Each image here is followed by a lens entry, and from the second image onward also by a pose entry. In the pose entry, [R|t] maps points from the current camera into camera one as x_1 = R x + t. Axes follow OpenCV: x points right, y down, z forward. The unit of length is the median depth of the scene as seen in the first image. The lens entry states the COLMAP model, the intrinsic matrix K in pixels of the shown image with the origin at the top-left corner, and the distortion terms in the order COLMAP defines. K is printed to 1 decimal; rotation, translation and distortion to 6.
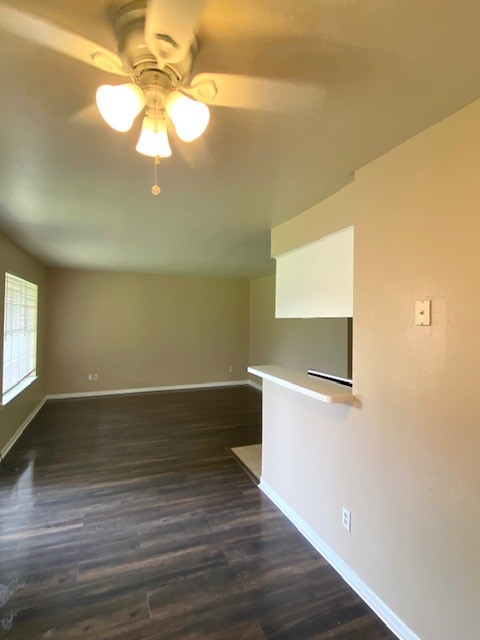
lens RADIAL K [[330.4, 0, 237.9], [0, 330.4, 319.9], [0, 0, 1]] dist [0.002778, -0.015607]
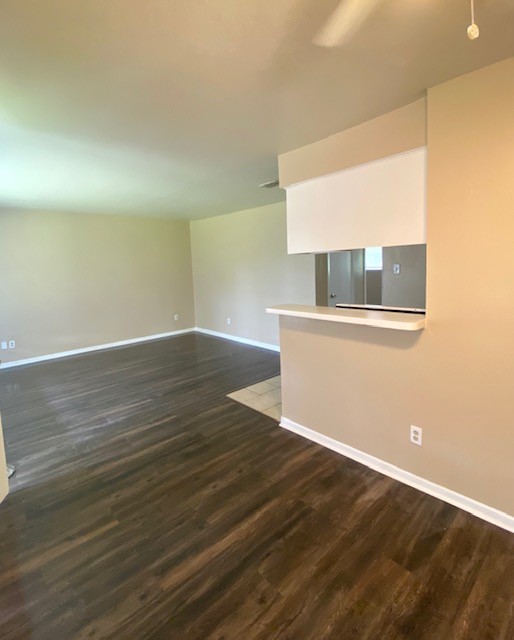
lens RADIAL K [[321.1, 0, 256.7], [0, 321.1, 297.1], [0, 0, 1]] dist [0.024208, -0.025484]
pose [[0.934025, -0.082566, 0.347536, -0.304297], [0.049615, 0.993476, 0.102682, 0.019412], [-0.353746, -0.078664, 0.932028, 0.159939]]
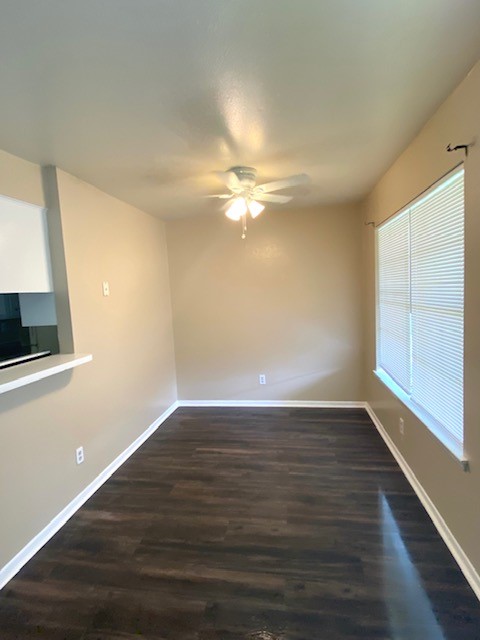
lens RADIAL K [[330.4, 0, 237.9], [0, 330.4, 319.9], [0, 0, 1]] dist [0.002778, -0.015607]
pose [[-0.857363, -0.018407, 0.514384, -0.513062], [0.035900, 0.994788, 0.095436, 0.002861], [-0.513459, 0.100290, -0.852233, 1.086520]]
